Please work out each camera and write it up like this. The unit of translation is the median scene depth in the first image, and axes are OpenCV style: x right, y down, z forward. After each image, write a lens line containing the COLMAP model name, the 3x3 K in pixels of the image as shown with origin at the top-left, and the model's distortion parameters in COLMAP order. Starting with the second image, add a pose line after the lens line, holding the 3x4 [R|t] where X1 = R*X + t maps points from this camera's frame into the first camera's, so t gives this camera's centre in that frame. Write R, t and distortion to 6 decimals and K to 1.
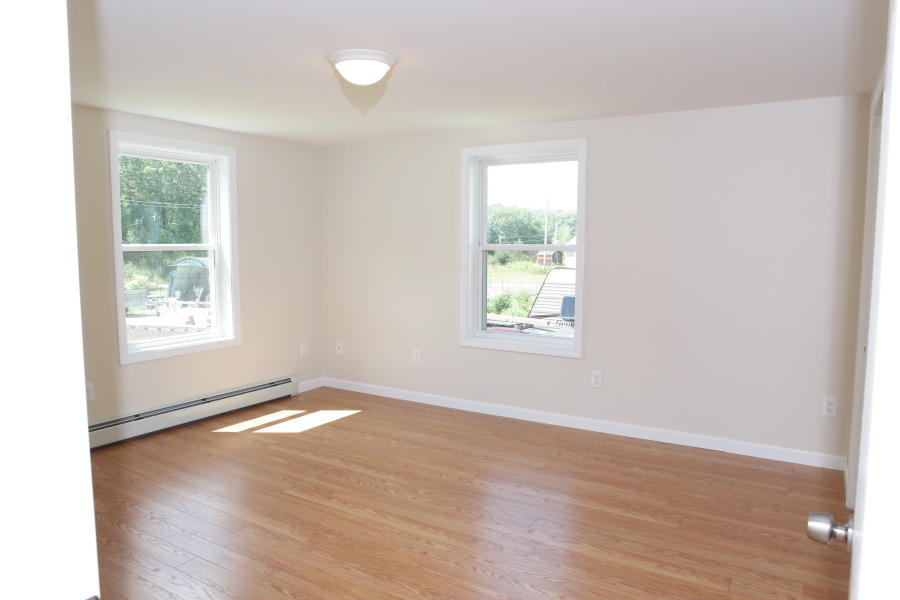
lens RADIAL K [[616.6, 0, 450.4], [0, 616.6, 300.3], [0, 0, 1]] dist [-0.090741, 0.066434]
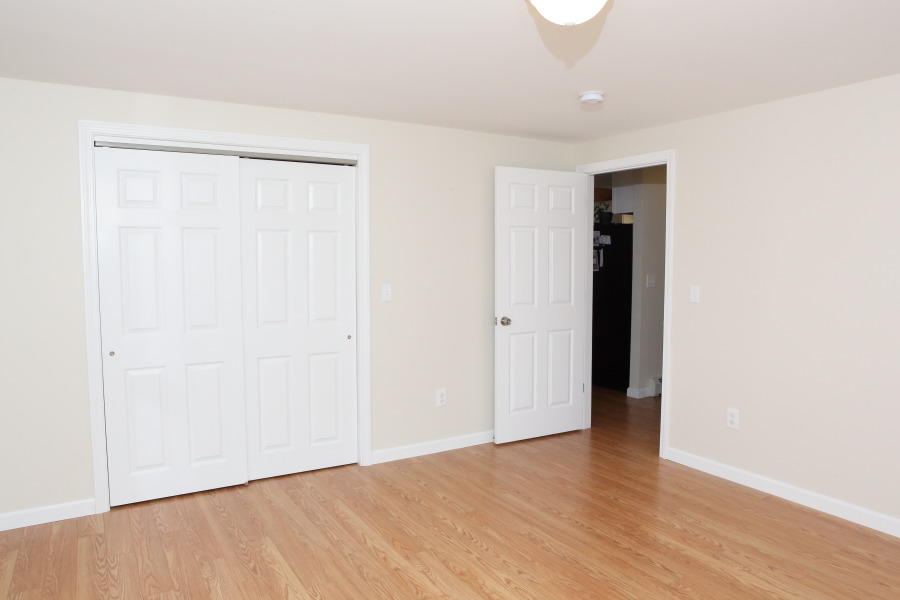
lens RADIAL K [[616.6, 0, 449.9], [0, 616.6, 295.3], [0, 0, 1]] dist [-0.090741, 0.066434]
pose [[-0.889976, -0.030916, 0.454958, -0.376626], [0.041541, 0.988054, 0.148403, -0.176890], [-0.454112, 0.150974, -0.878060, 1.863940]]
